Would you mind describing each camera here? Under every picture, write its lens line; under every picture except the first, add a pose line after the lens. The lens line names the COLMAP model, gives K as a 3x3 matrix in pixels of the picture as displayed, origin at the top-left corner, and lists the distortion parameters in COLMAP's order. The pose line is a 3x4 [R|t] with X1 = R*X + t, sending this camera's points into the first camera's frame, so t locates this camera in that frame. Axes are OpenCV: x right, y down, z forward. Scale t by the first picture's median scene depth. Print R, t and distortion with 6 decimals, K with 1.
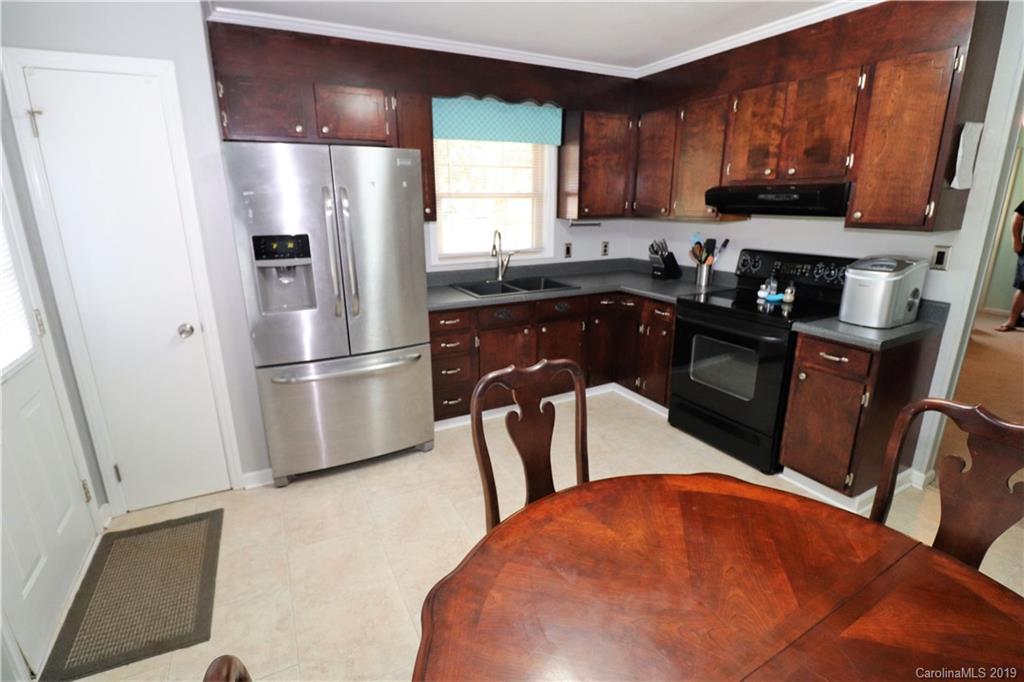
lens RADIAL K [[476.7, 0, 511.9], [0, 476.7, 336.8], [0, 0, 1]] dist [-0.006650, -0.010302]
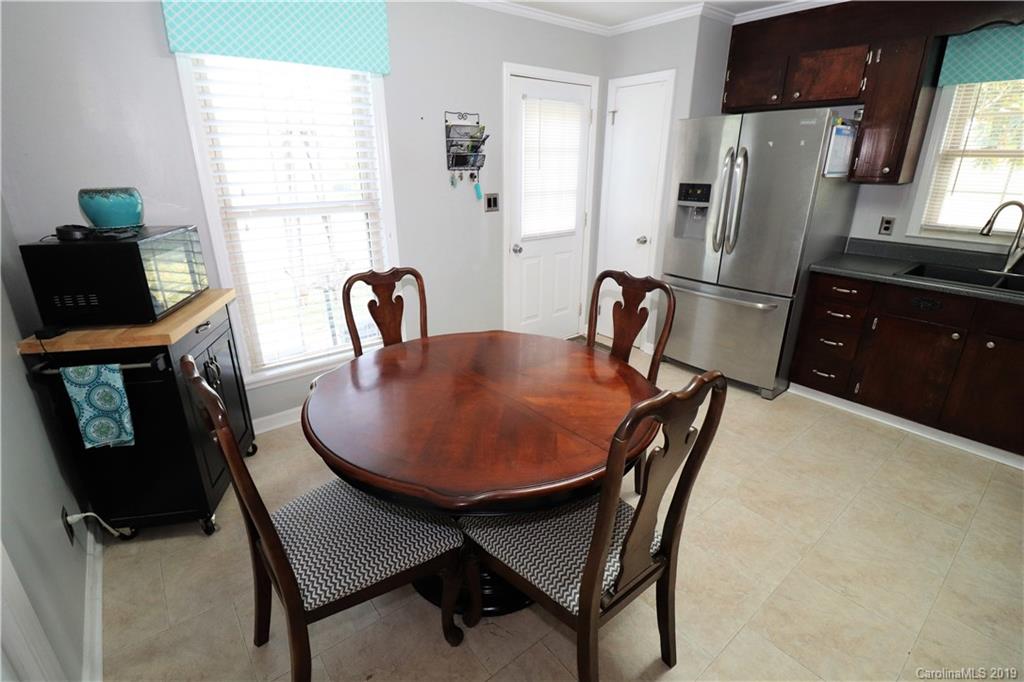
lens RADIAL K [[476.7, 0, 499.1], [0, 476.7, 338.9], [0, 0, 1]] dist [-0.006650, -0.010302]
pose [[0.178635, 0.342095, -0.922529, 0.566835], [-0.263221, 0.920052, 0.290207, -0.030859], [0.948053, 0.190988, 0.254400, 0.116153]]
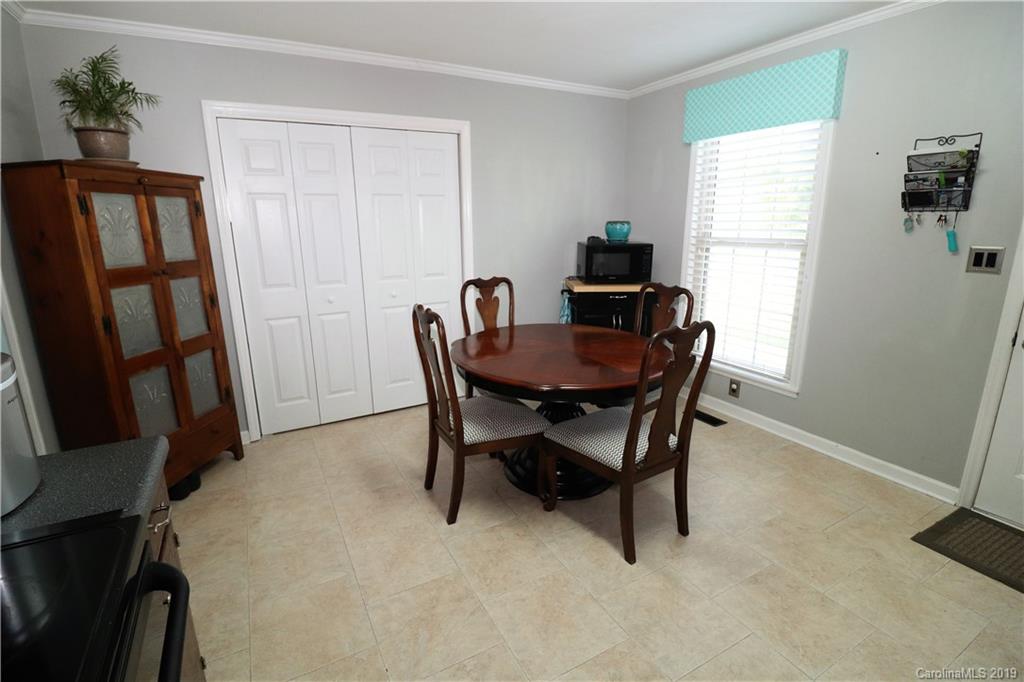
lens RADIAL K [[476.7, 0, 509.0], [0, 476.7, 342.1], [0, 0, 1]] dist [-0.006650, -0.010302]
pose [[-0.999692, 0.024636, 0.003011, 0.214773], [0.022784, 0.862830, 0.504980, -0.231960], [0.009843, 0.504893, -0.863126, 0.869469]]
